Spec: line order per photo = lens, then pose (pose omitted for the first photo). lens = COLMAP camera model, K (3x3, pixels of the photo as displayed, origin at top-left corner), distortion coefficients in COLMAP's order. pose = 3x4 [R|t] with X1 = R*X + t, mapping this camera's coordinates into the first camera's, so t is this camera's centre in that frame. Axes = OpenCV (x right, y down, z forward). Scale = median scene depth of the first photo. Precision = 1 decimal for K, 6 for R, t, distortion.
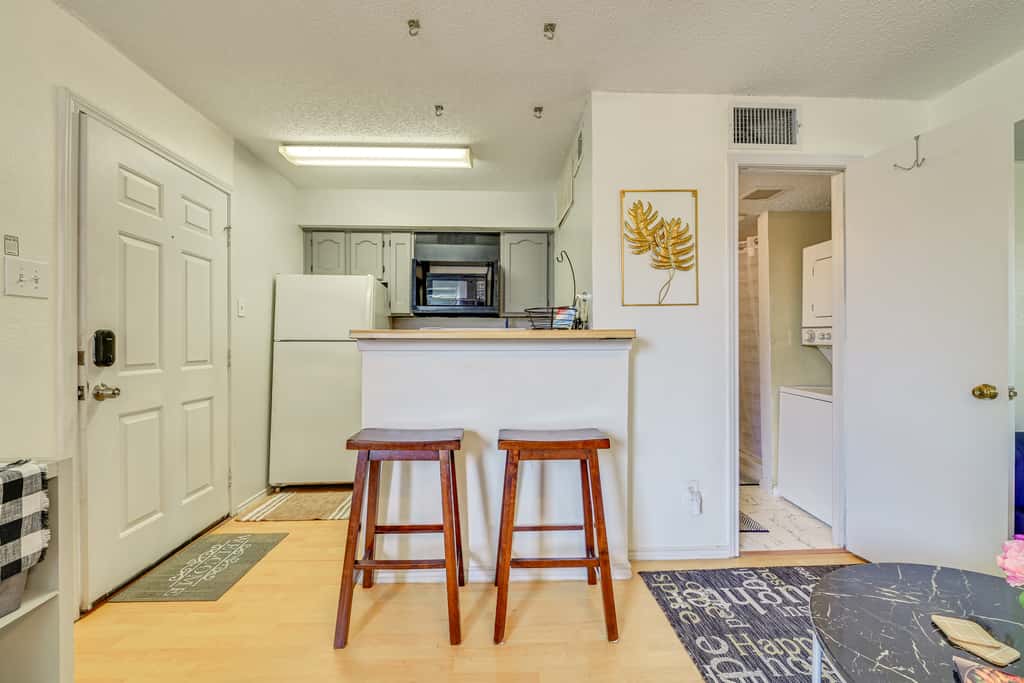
lens RADIAL K [[403.0, 0, 514.2], [0, 403.0, 344.2], [0, 0, 1]] dist [0.001588, 0.000155]
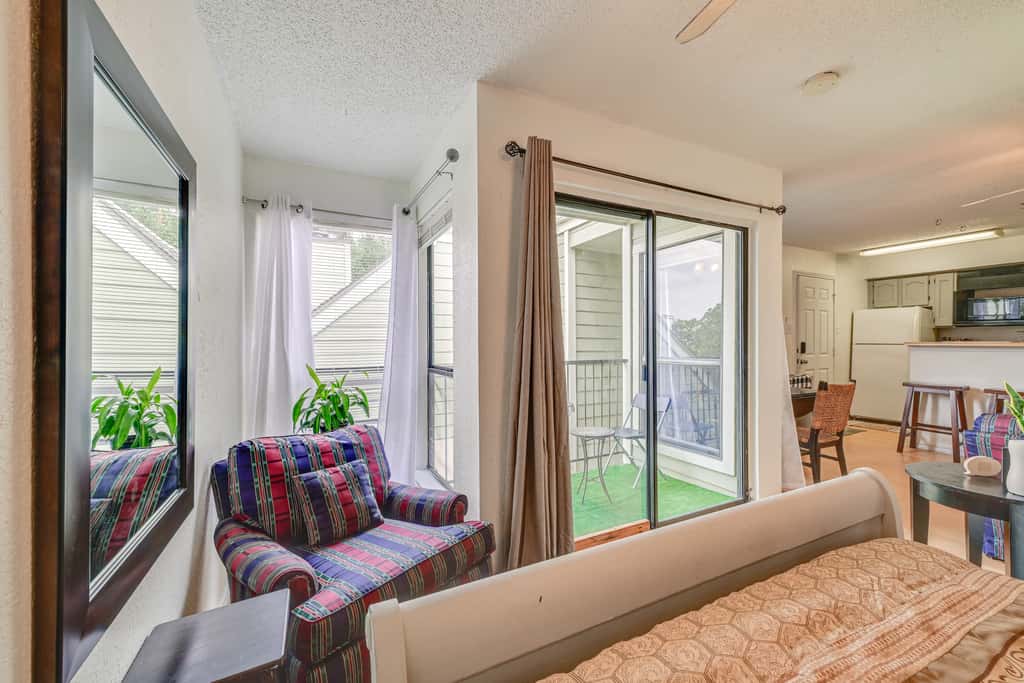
lens RADIAL K [[403.0, 0, 514.2], [0, 403.0, 344.2], [0, 0, 1]] dist [0.001588, 0.000155]
pose [[0.420018, 0.007372, -0.907486, 0.720301], [0.002054, 0.999957, 0.009074, -0.040869], [0.907513, -0.005675, 0.419985, -1.906101]]
